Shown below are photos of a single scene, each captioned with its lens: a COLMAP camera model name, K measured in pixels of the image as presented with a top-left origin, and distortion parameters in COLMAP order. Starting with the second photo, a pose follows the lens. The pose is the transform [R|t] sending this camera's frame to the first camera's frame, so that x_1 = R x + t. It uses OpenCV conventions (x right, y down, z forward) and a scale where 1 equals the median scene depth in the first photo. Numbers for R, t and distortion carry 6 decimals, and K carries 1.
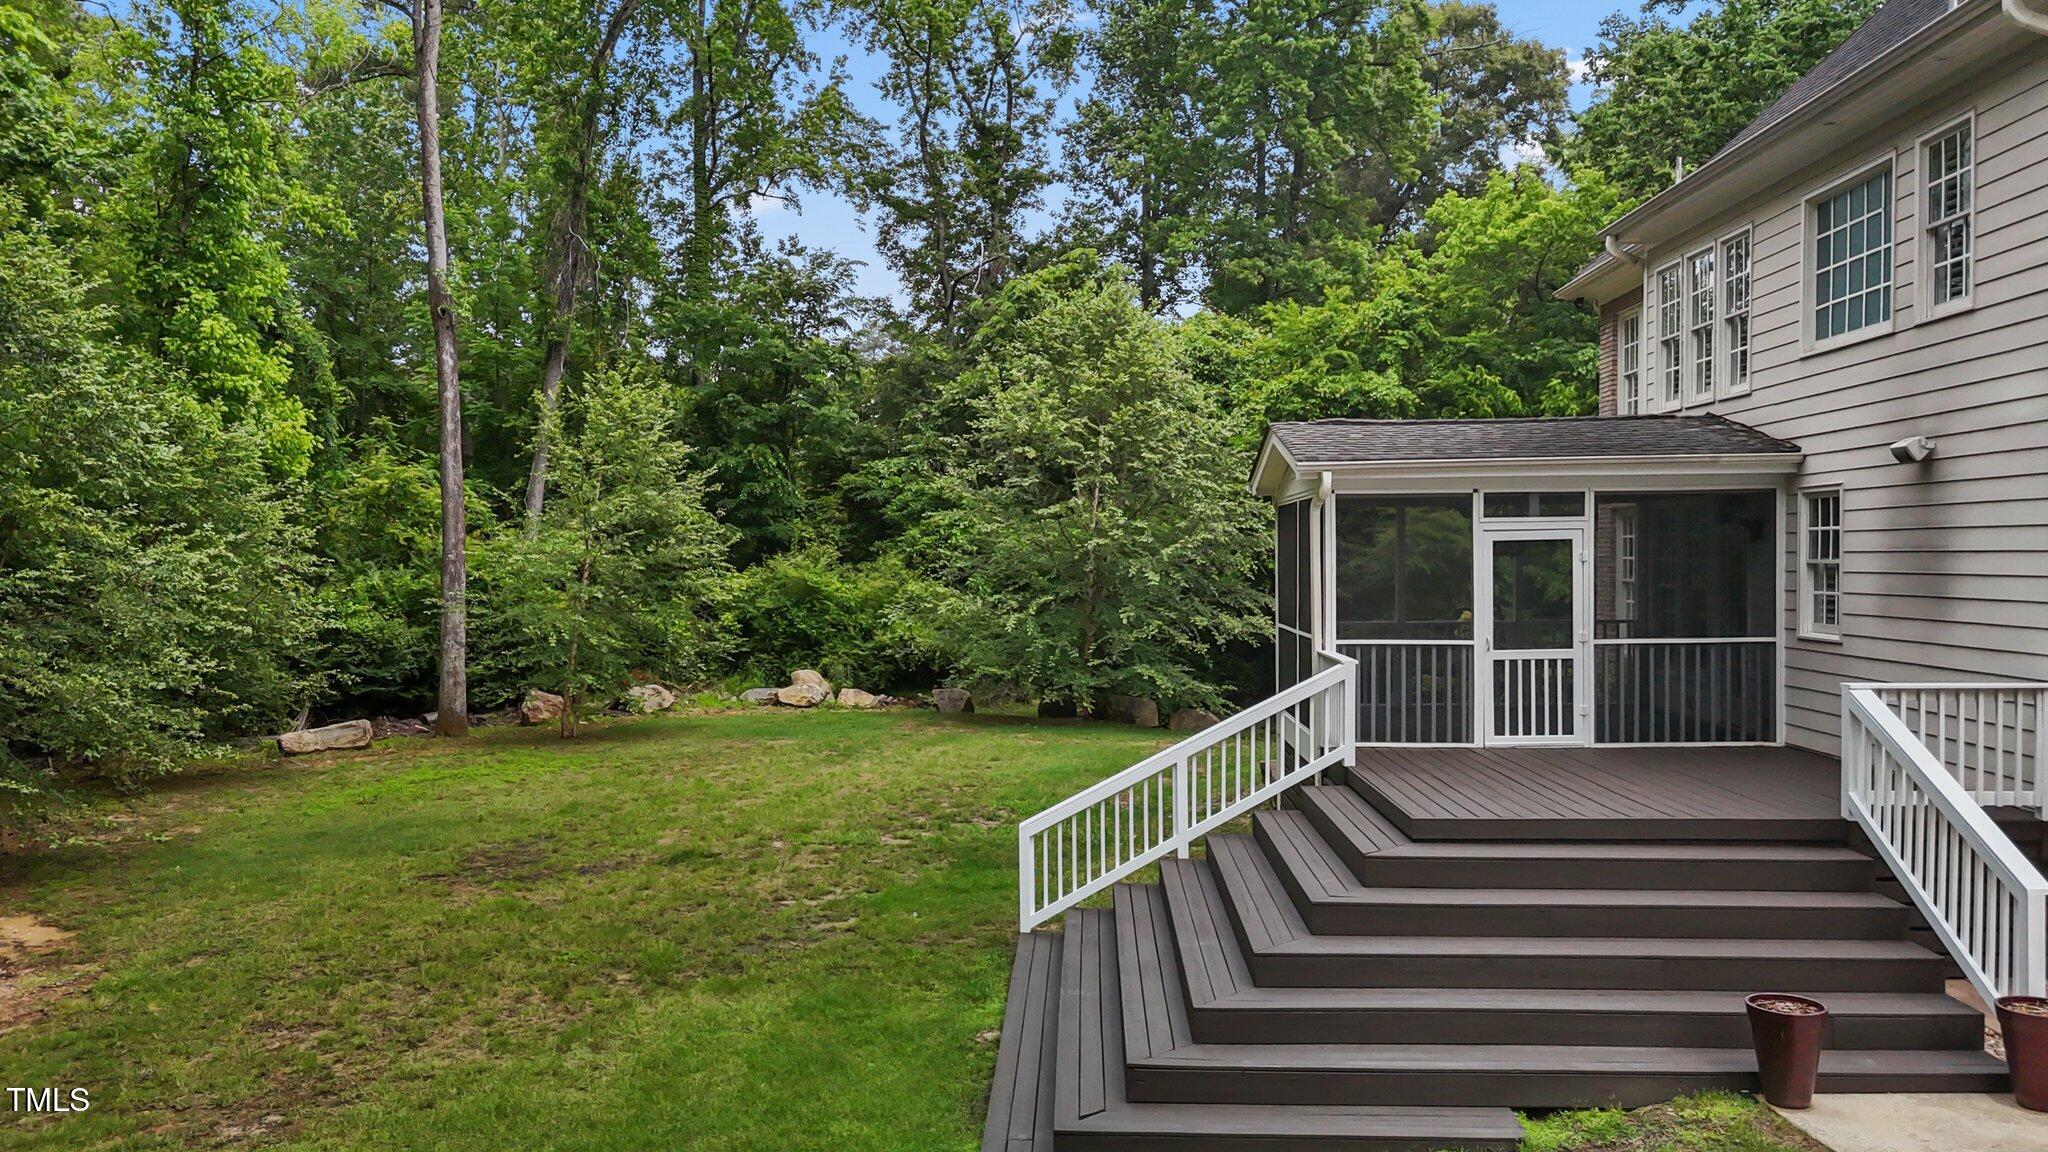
lens RADIAL K [[1511.5, 0, 1033.0], [0, 1511.5, 587.1], [0, 0, 1]] dist [0.071019, -0.064394]
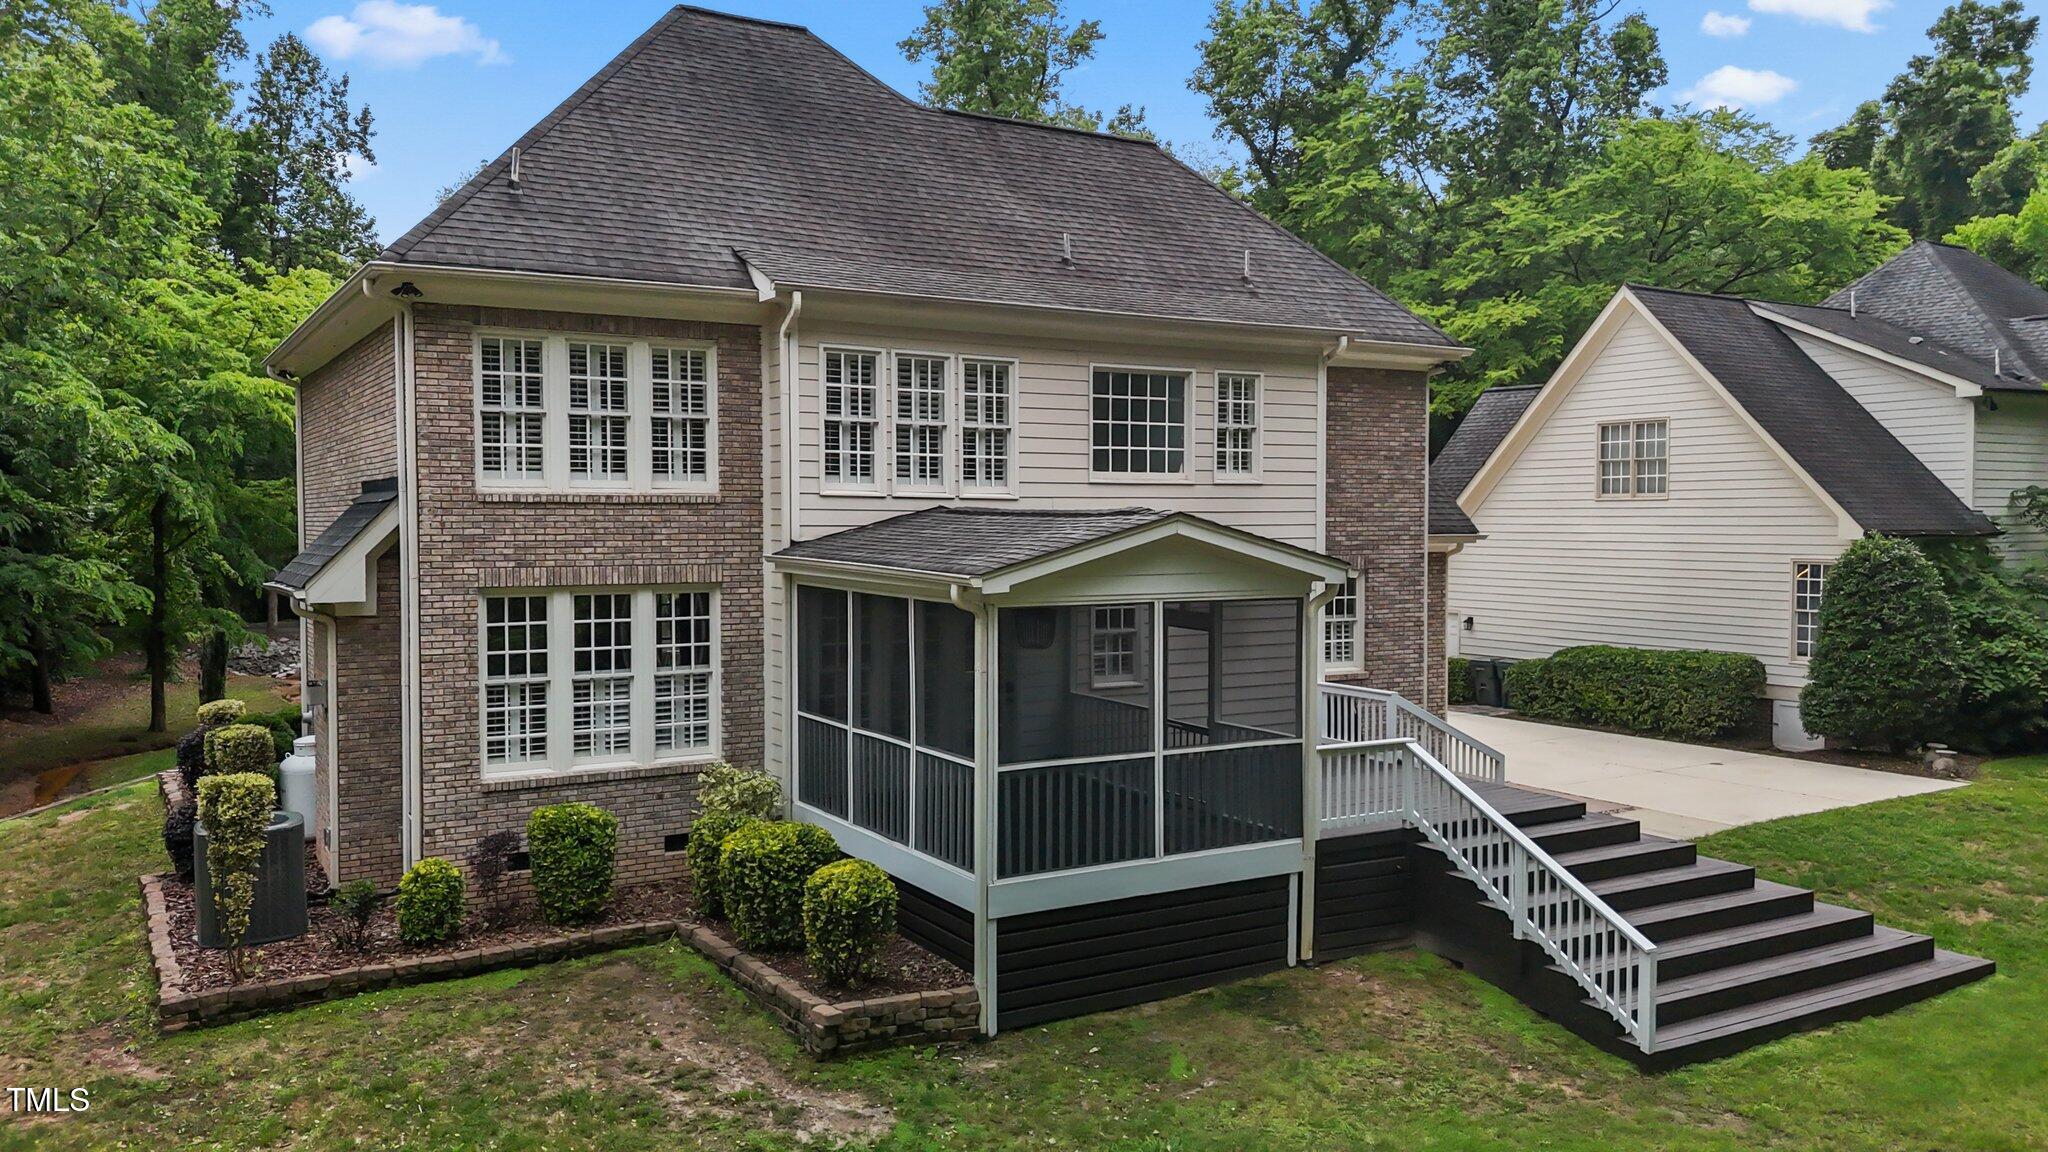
lens RADIAL K [[1511.5, 0, 1012.1], [0, 1511.5, 569.9], [0, 0, 1]] dist [0.071019, -0.064394]
pose [[-0.544373, -0.021722, 0.838562, -0.566549], [0.024714, 0.998815, 0.041917, -0.129142], [-0.838479, 0.043542, -0.543191, 1.760251]]
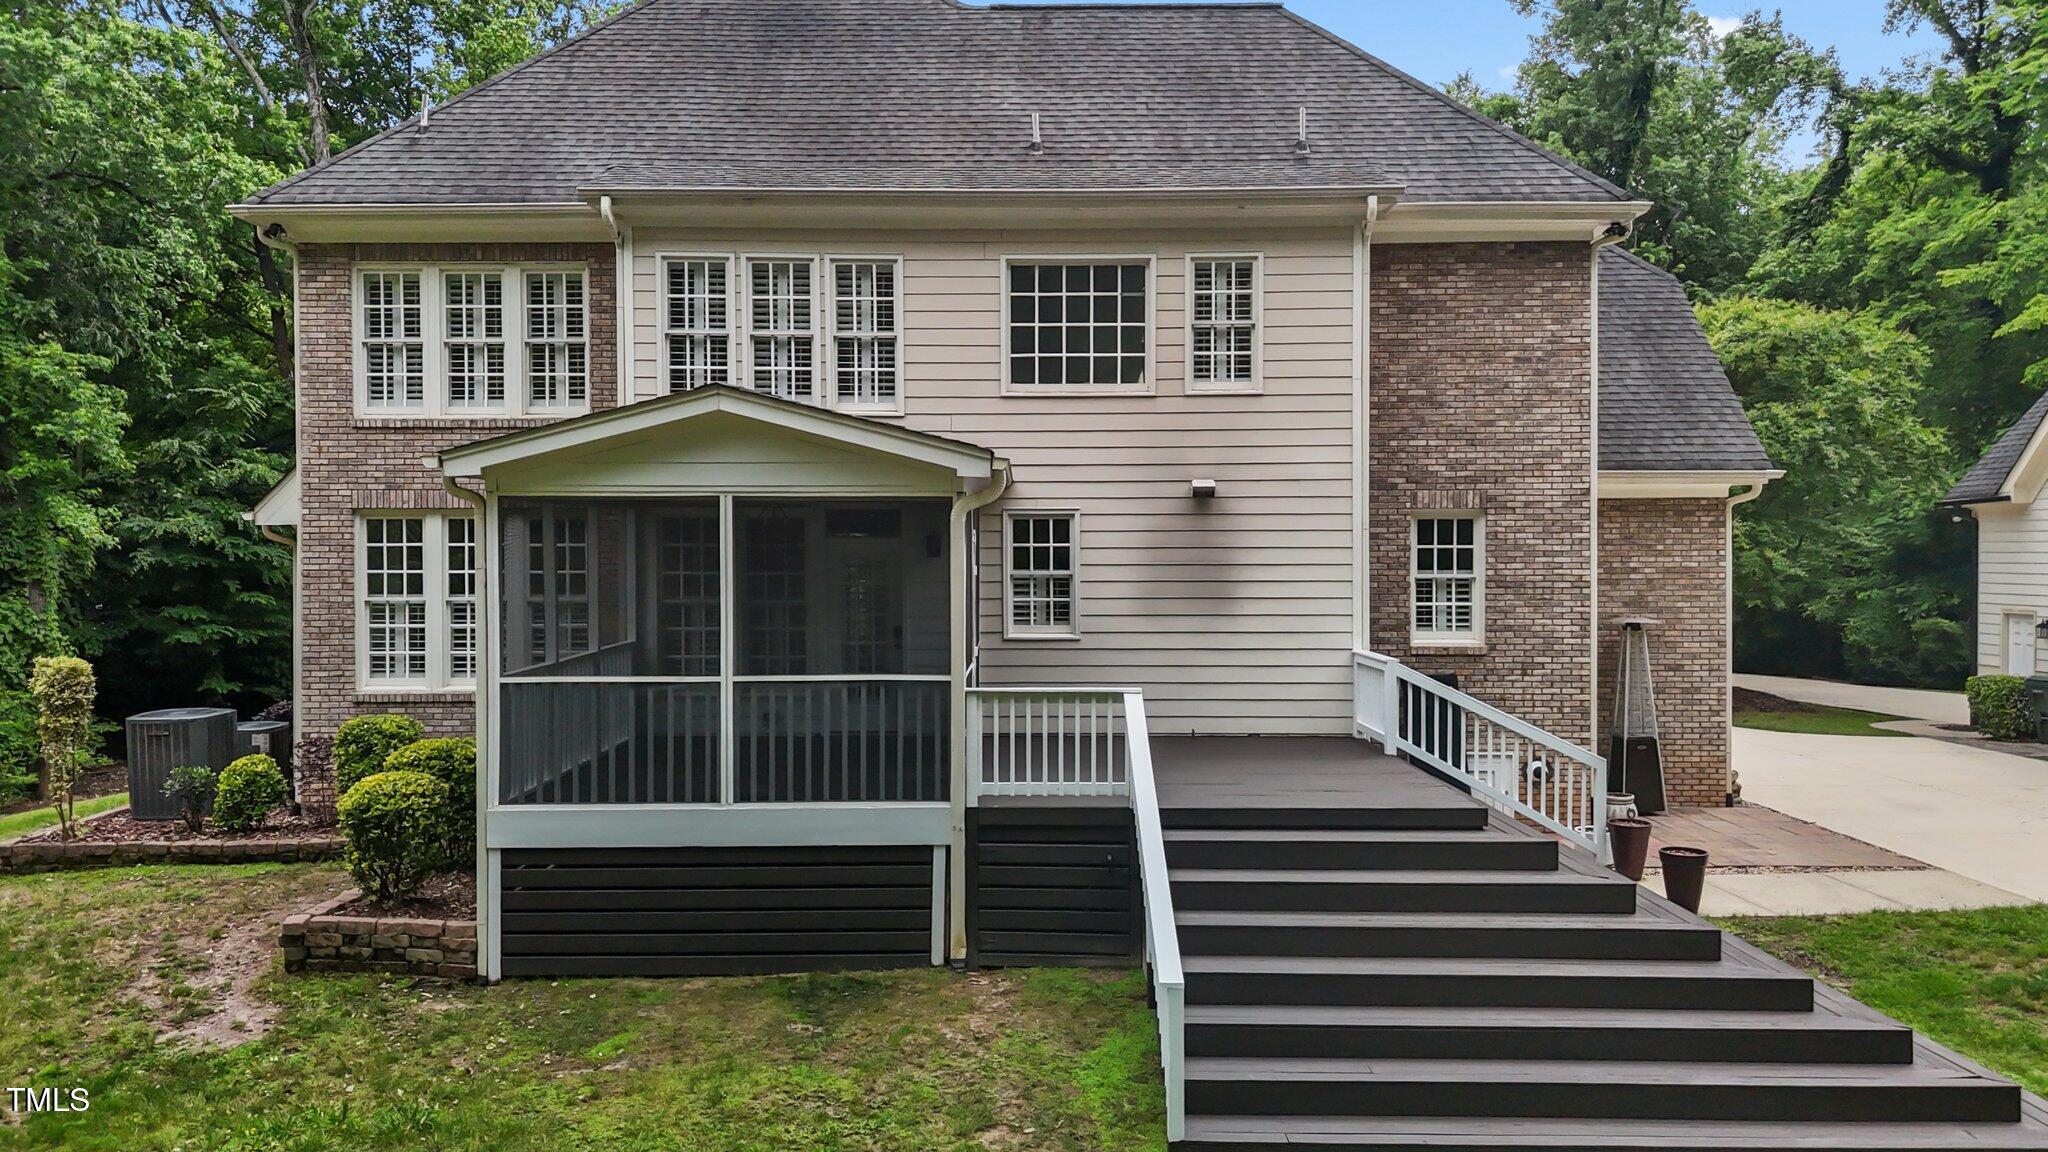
lens RADIAL K [[1511.5, 0, 1025.3], [0, 1511.5, 577.7], [0, 0, 1]] dist [0.071019, -0.064394]
pose [[-0.035559, -0.007362, 0.999340, -0.621118], [0.026697, 0.999609, 0.008314, -0.022983], [-0.999011, 0.026975, -0.035348, 1.015724]]
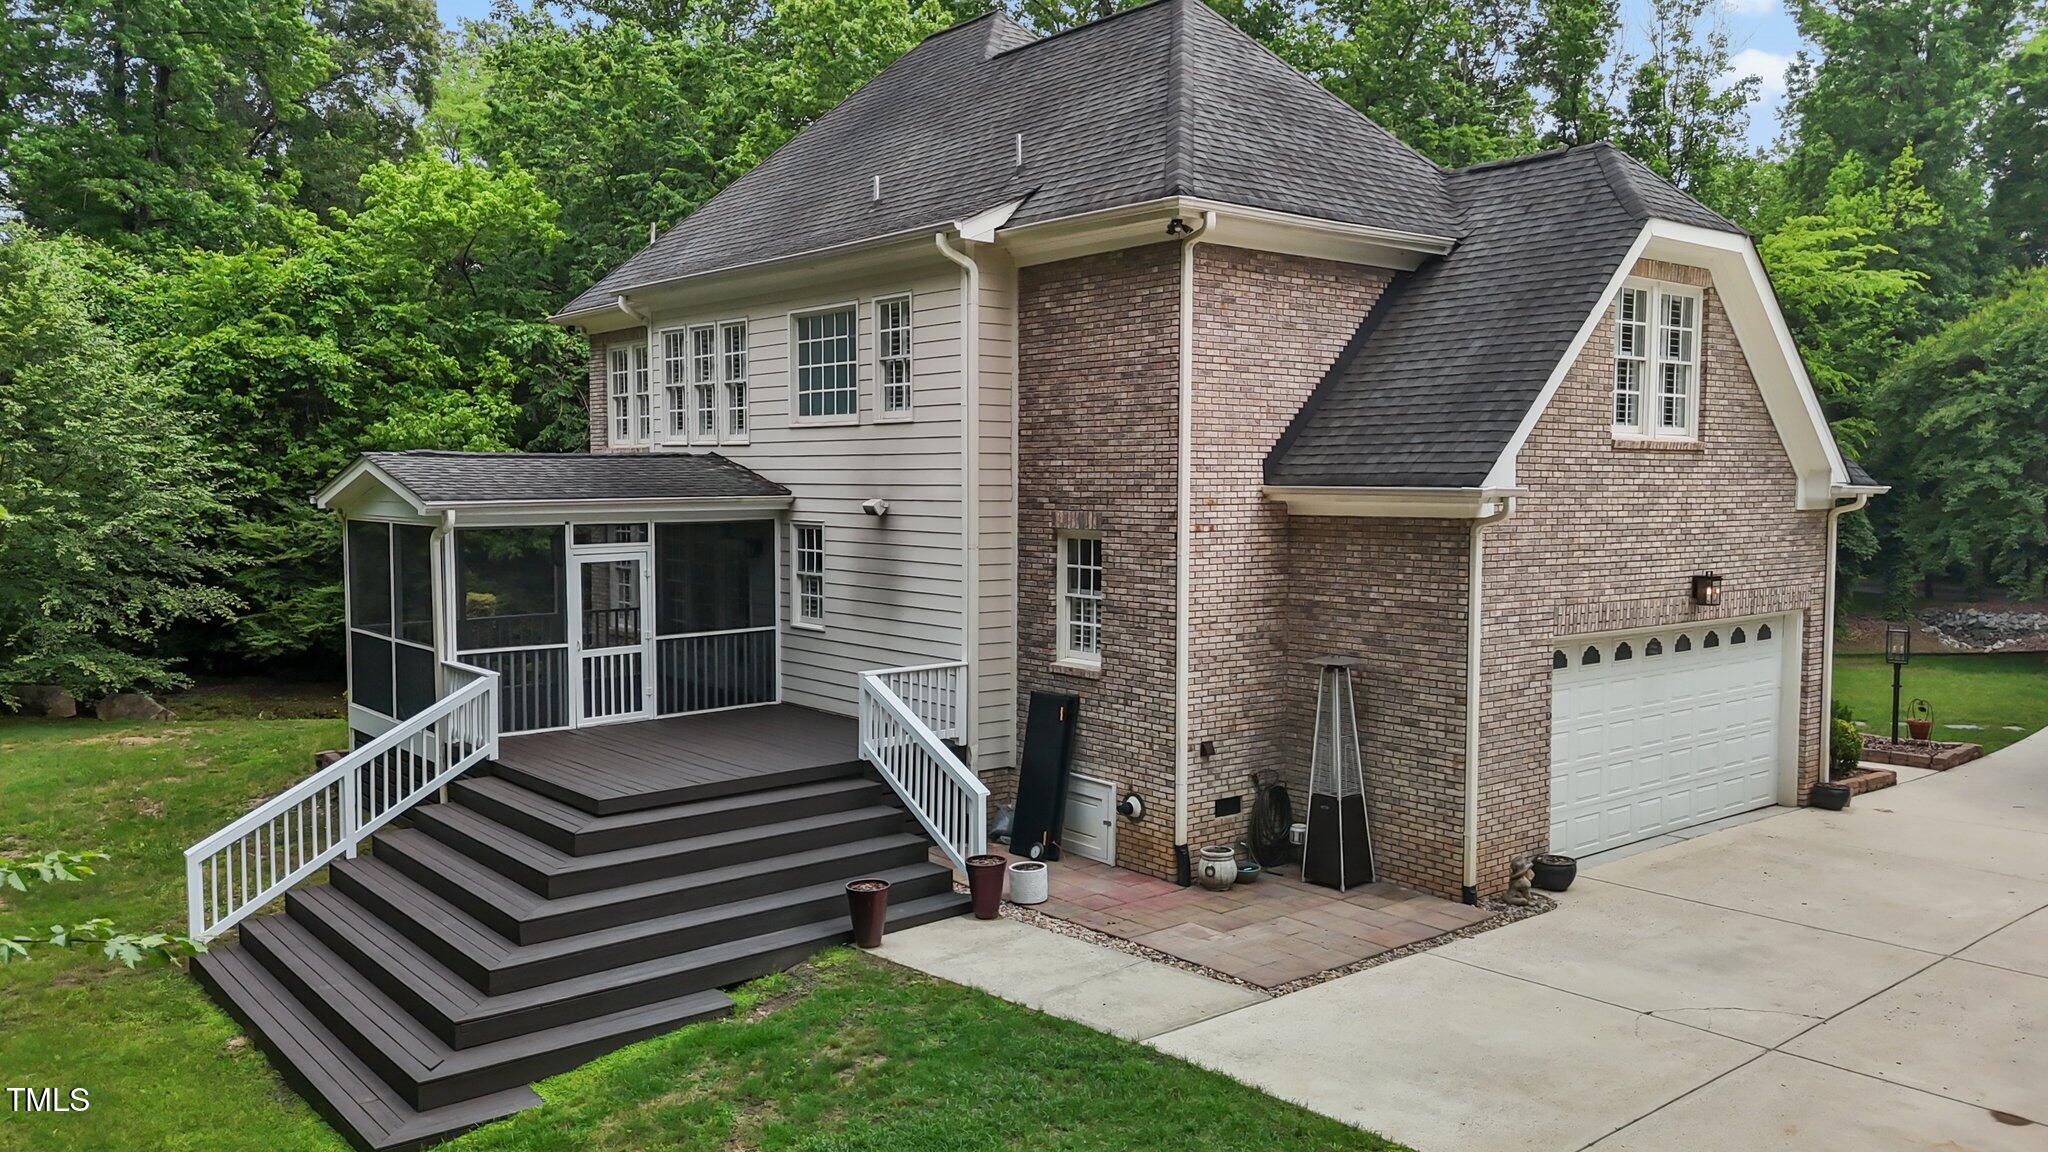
lens RADIAL K [[1511.5, 0, 1041.1], [0, 1511.5, 576.3], [0, 0, 1]] dist [0.071019, -0.064394]
pose [[0.741736, -0.037449, 0.669645, -0.256940], [0.008199, 0.998872, 0.046779, -0.075587], [-0.670641, -0.029207, 0.741207, -0.179222]]
